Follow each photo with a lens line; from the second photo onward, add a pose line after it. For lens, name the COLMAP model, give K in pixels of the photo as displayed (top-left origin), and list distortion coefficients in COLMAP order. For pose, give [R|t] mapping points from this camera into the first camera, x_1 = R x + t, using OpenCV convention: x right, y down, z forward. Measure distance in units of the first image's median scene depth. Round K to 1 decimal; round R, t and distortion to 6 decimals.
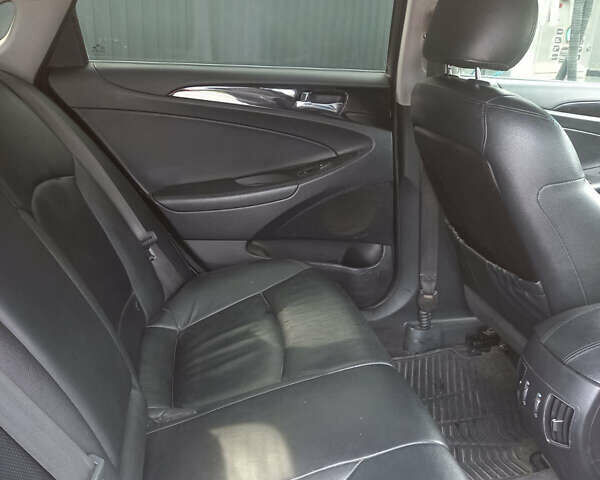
lens RADIAL K [[570.4, 0, 300.0], [0, 570.4, 240.0], [0, 0, 1]] dist [0.031343, -0.023601]
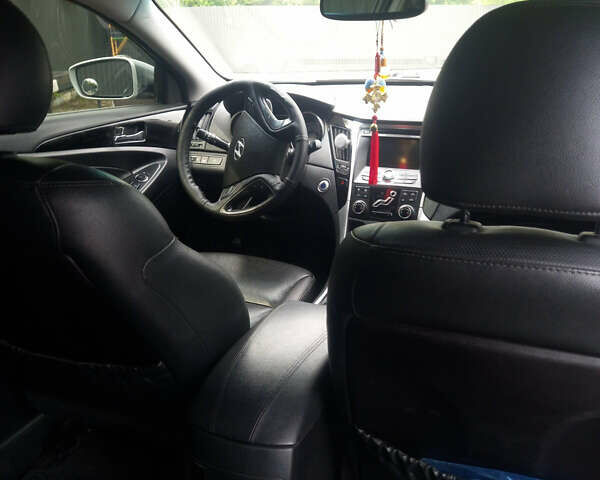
lens RADIAL K [[570.4, 0, 300.0], [0, 570.4, 240.0], [0, 0, 1]] dist [0.031343, -0.023601]
pose [[0.533745, -0.318603, 0.783332, -0.058609], [0.319598, 0.933609, 0.161958, -0.121462], [-0.782926, 0.163907, 0.600134, 0.212000]]
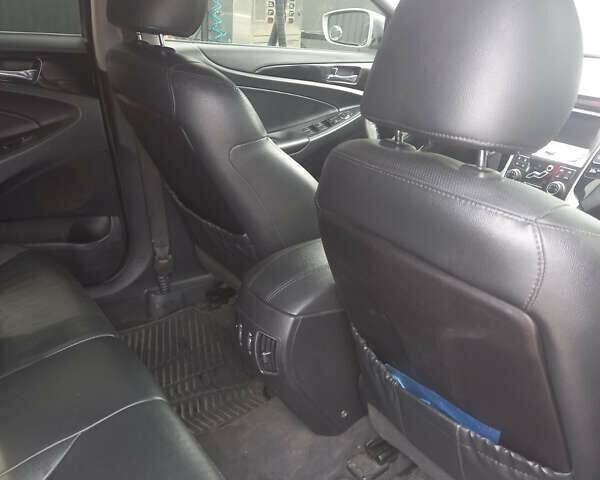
lens RADIAL K [[570.4, 0, 300.0], [0, 570.4, 240.0], [0, 0, 1]] dist [0.031343, -0.023601]
pose [[0.908604, -0.136740, 0.394641, 0.056115], [0.111897, 0.990042, 0.085416, 0.001967], [-0.402391, -0.033450, 0.914857, -0.033059]]
